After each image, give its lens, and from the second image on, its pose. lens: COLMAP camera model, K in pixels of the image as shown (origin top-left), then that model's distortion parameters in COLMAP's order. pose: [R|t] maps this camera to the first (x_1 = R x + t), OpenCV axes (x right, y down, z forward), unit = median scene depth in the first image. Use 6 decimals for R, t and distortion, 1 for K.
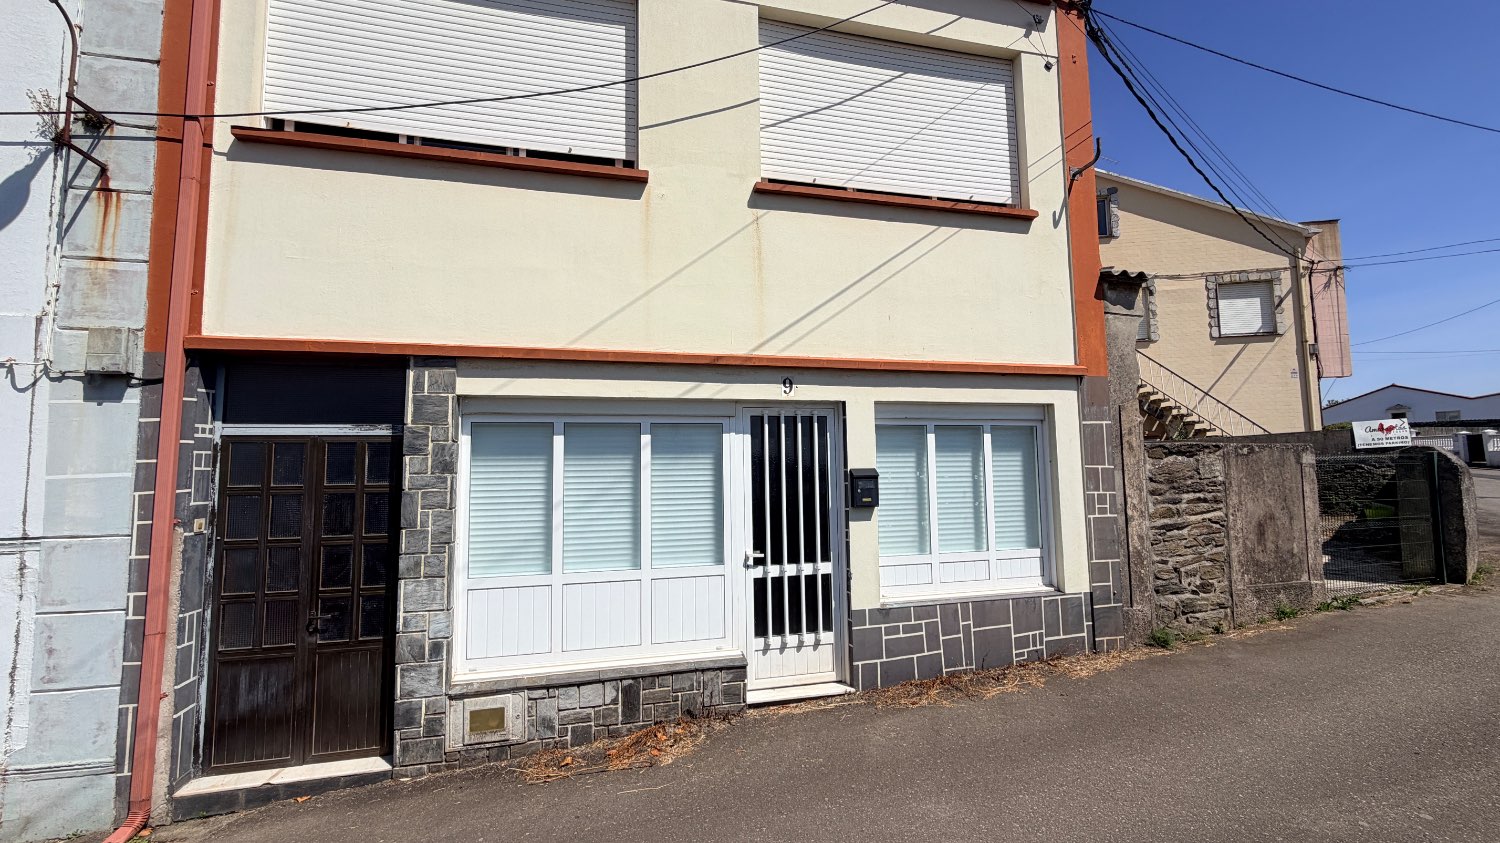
lens RADIAL K [[608.9, 0, 750.4], [0, 608.9, 418.5], [0, 0, 1]] dist [-0.000845, -0.000398]
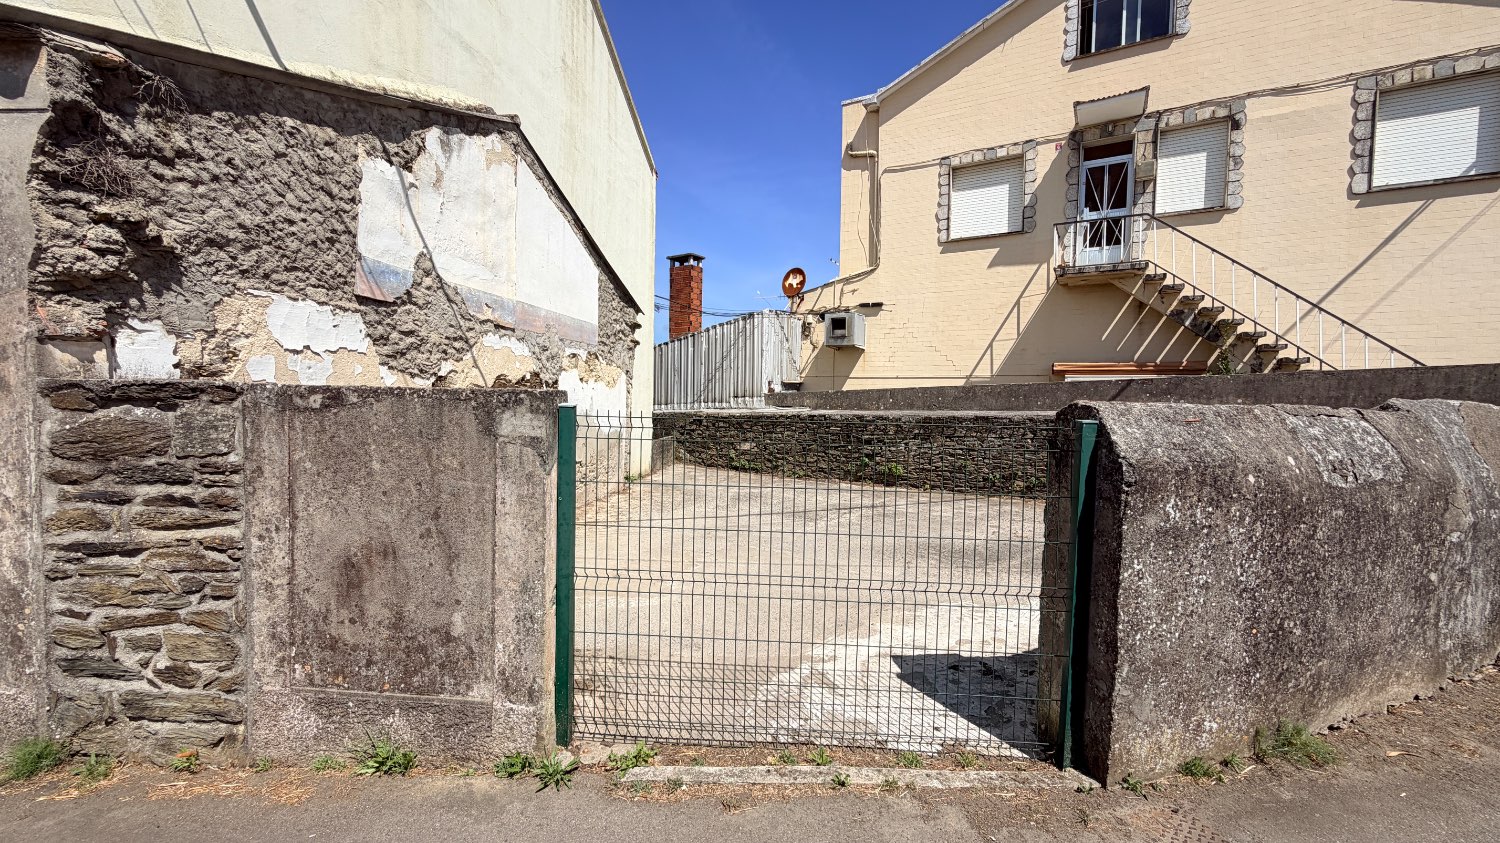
lens RADIAL K [[608.9, 0, 749.8], [0, 608.9, 422.2], [0, 0, 1]] dist [-0.000845, -0.000398]
pose [[0.927905, 0.046856, -0.369861, 1.296107], [-0.000069, 0.992092, 0.125511, 0.012919], [0.372817, -0.116437, 0.920570, 0.716996]]
